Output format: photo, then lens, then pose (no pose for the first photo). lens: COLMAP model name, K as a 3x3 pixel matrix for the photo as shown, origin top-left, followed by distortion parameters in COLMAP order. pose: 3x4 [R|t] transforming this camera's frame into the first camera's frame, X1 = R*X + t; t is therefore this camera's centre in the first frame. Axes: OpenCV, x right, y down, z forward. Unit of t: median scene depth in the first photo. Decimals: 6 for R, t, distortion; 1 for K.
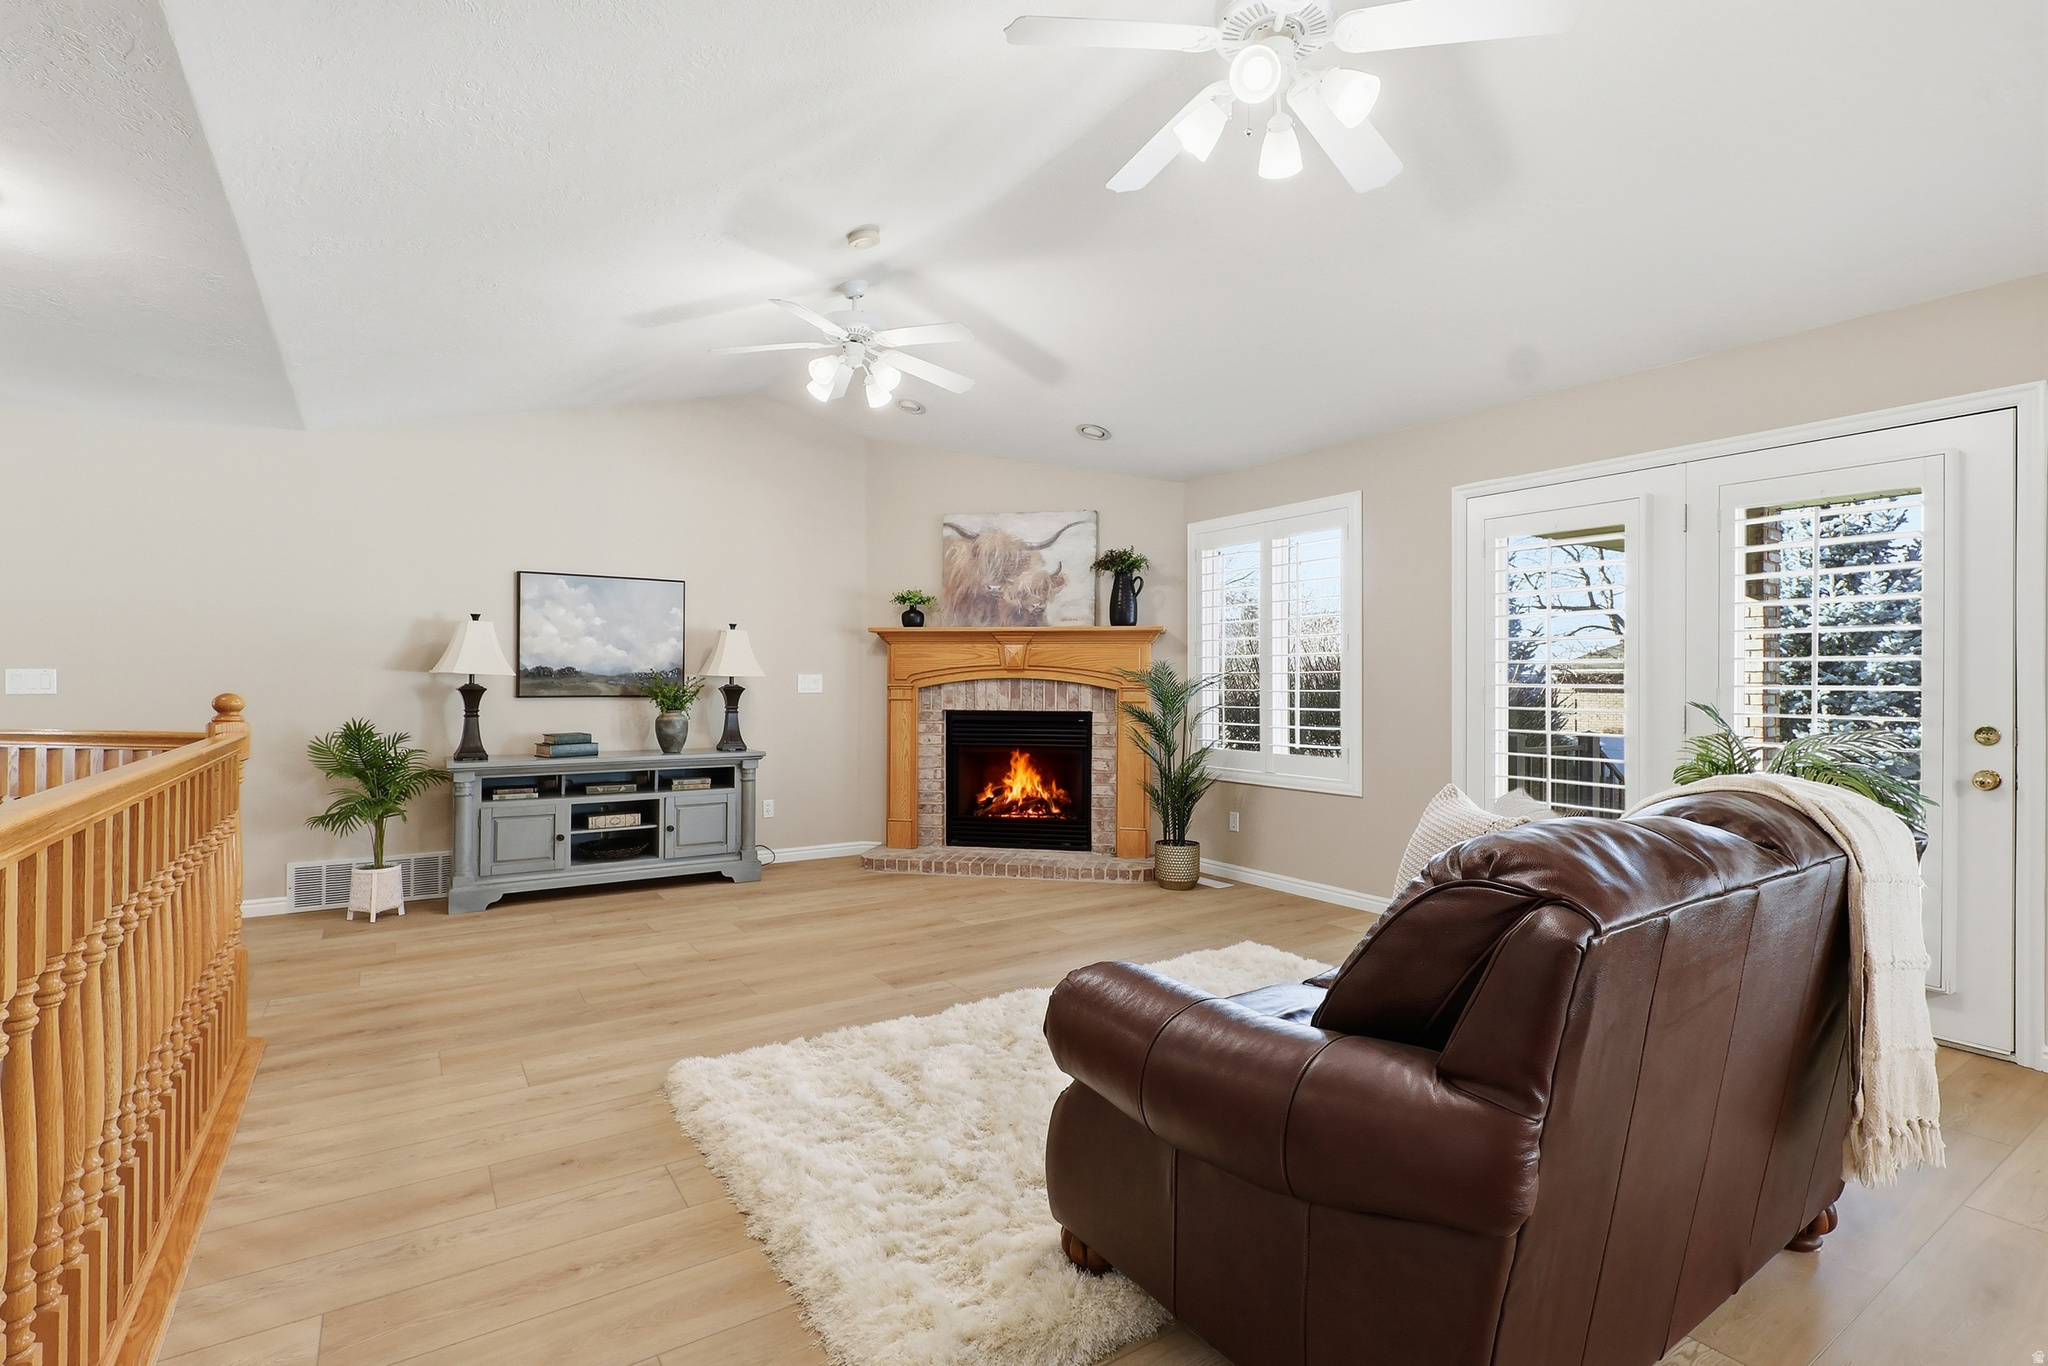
lens RADIAL K [[960.2, 0, 1015.8], [0, 960.2, 685.8], [0, 0, 1]] dist [-0.008271, 0.002818]
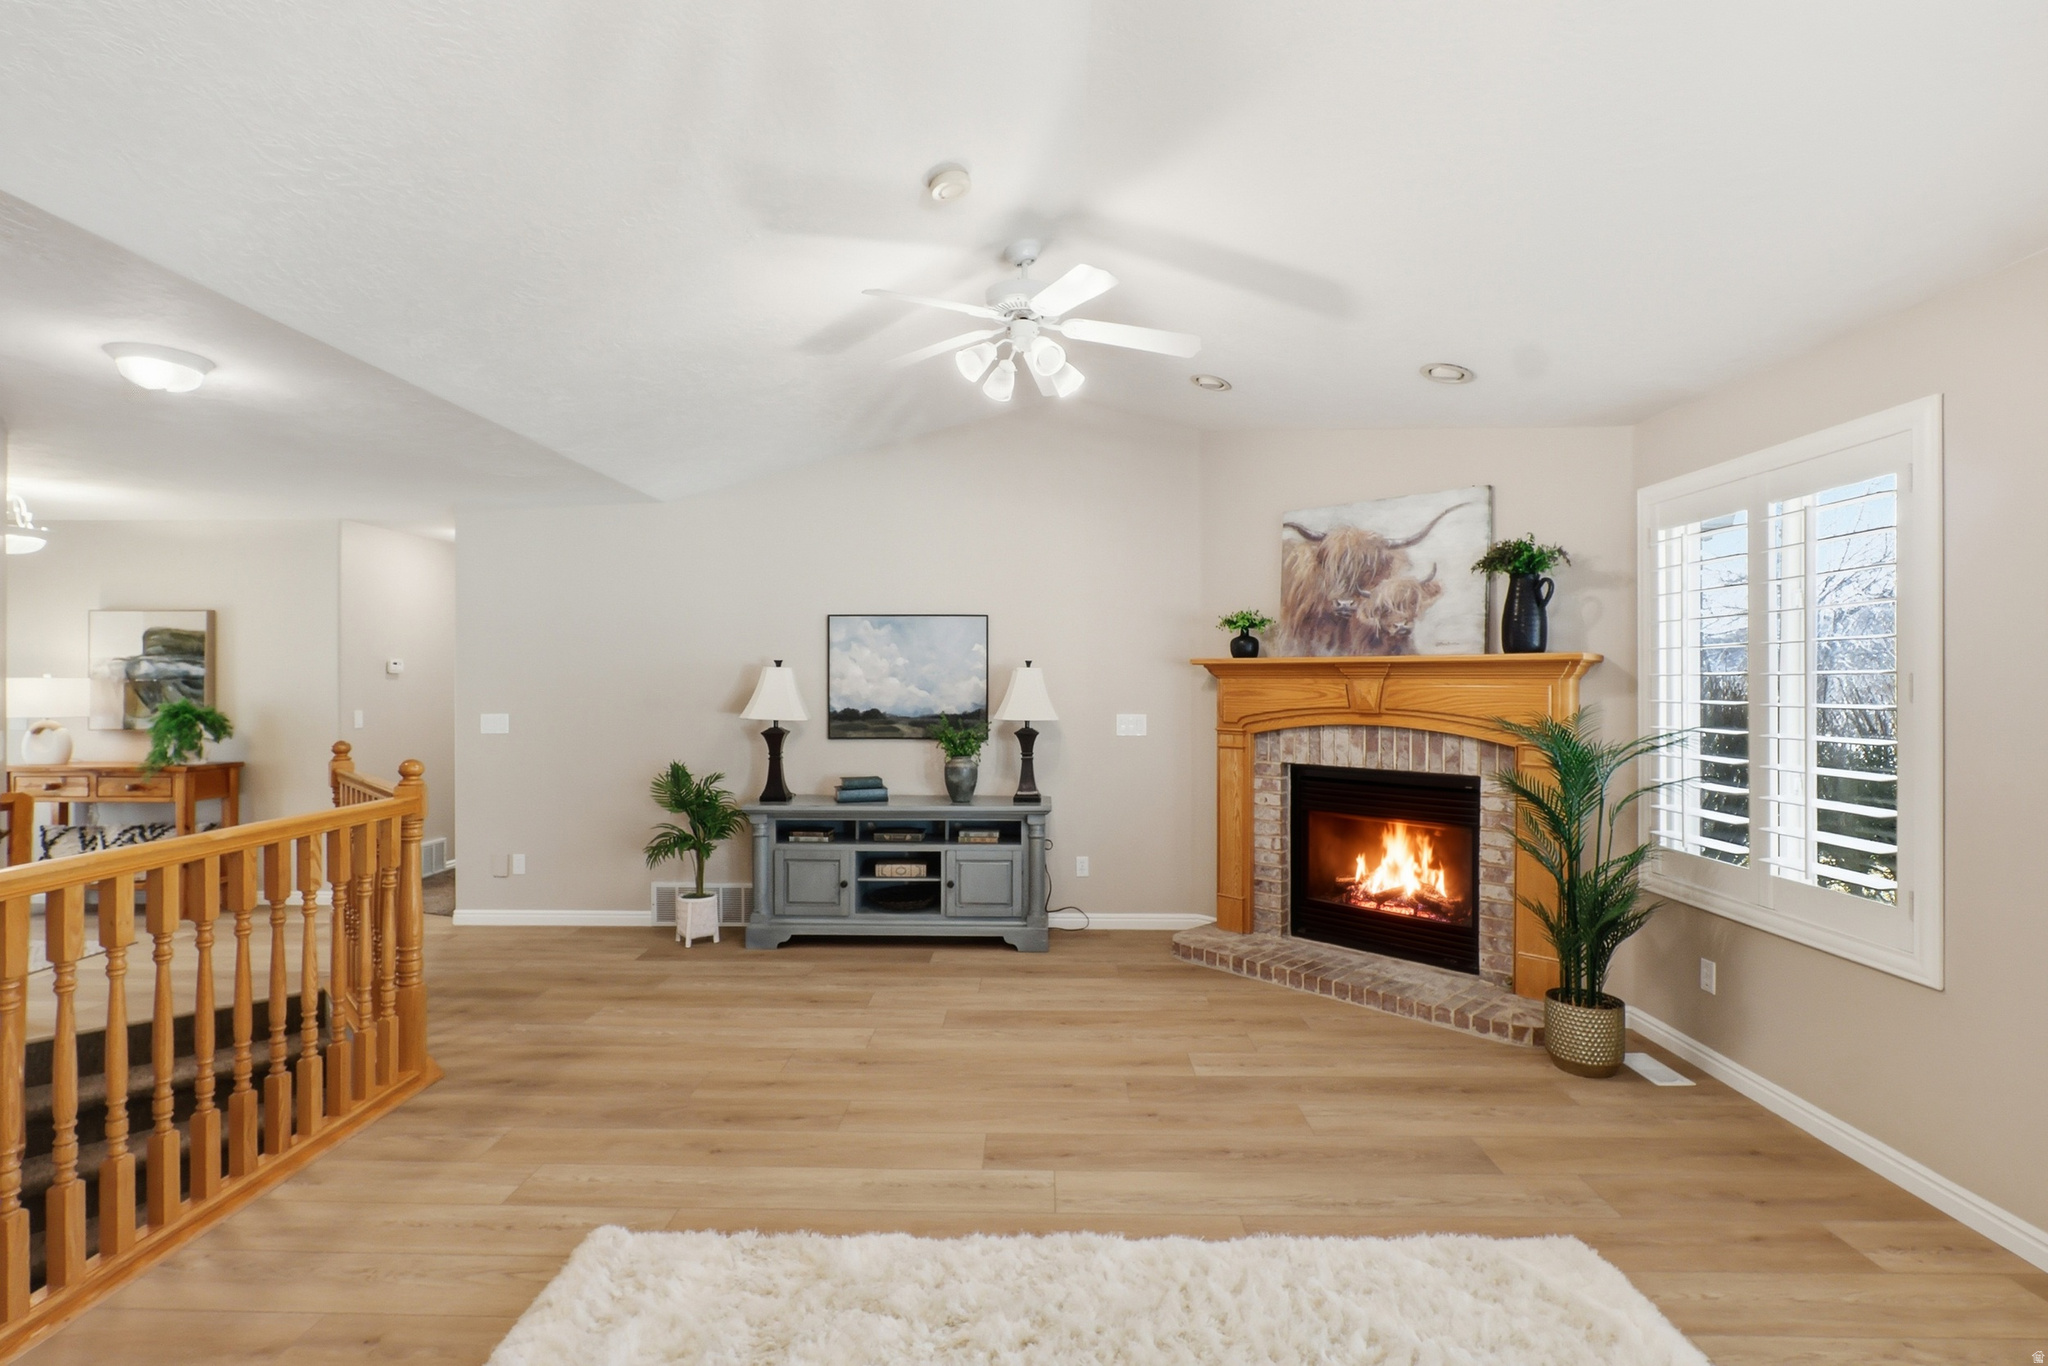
lens RADIAL K [[960.2, 0, 1024.6], [0, 960.2, 689.0], [0, 0, 1]] dist [-0.008271, 0.002818]
pose [[0.821564, 0.001129, -0.570115, 0.342214], [0.001658, 0.999989, 0.004370, -0.066500], [0.570113, -0.004535, 0.821553, 0.412680]]
